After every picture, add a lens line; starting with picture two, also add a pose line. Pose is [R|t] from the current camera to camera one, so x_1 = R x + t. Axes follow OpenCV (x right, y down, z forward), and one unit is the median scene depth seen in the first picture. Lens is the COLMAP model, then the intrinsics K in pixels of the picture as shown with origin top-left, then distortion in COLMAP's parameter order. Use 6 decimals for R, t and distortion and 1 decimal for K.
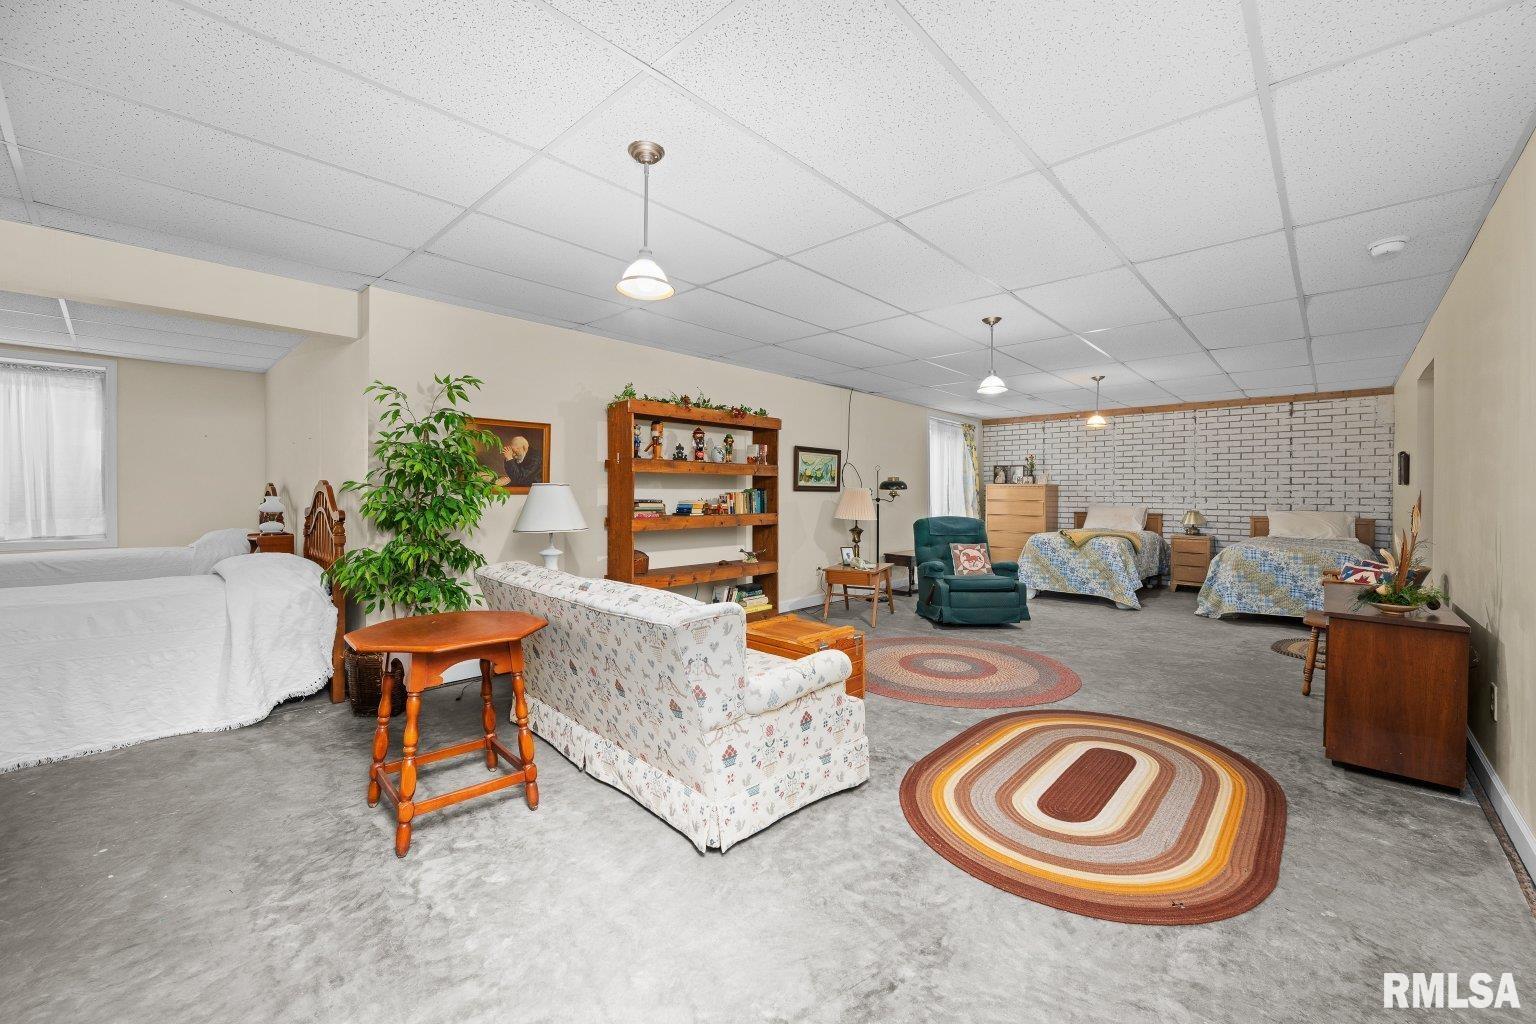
lens RADIAL K [[607.9, 0, 772.9], [0, 607.9, 499.1], [0, 0, 1]] dist [-0.001244, 0.000001]
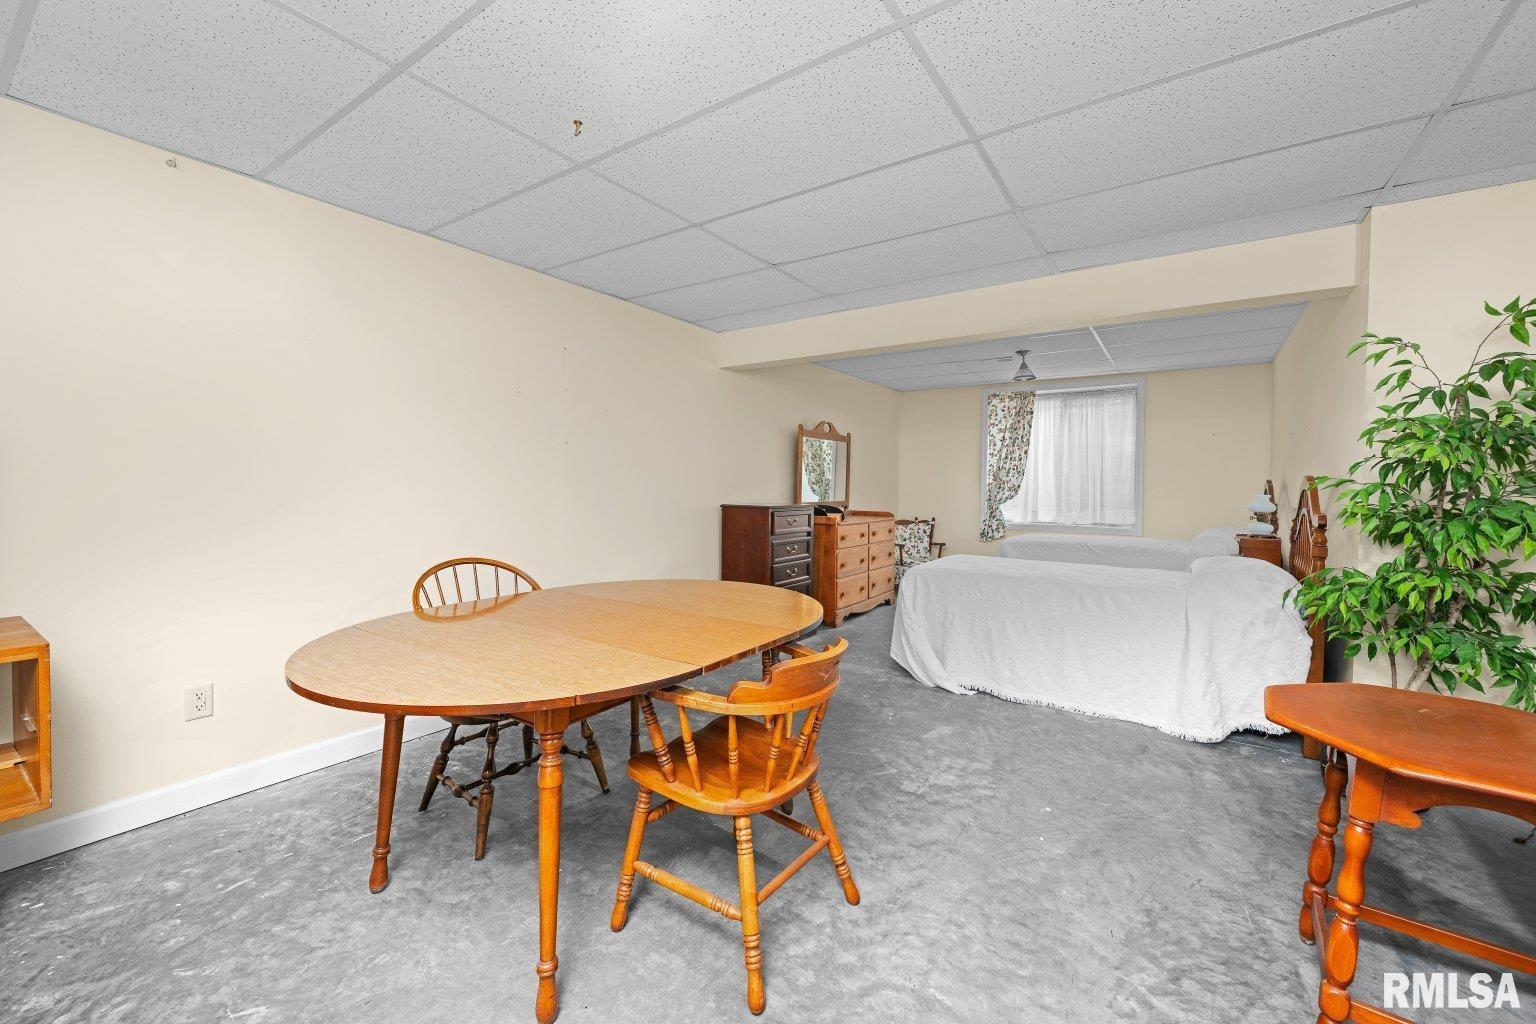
lens RADIAL K [[607.9, 0, 777.2], [0, 607.9, 496.2], [0, 0, 1]] dist [-0.001244, 0.000001]
pose [[0.148906, 0.016587, -0.988712, -0.049933], [-0.017827, 0.999742, 0.014087, -0.003276], [0.988691, 0.015528, 0.149163, 0.208227]]
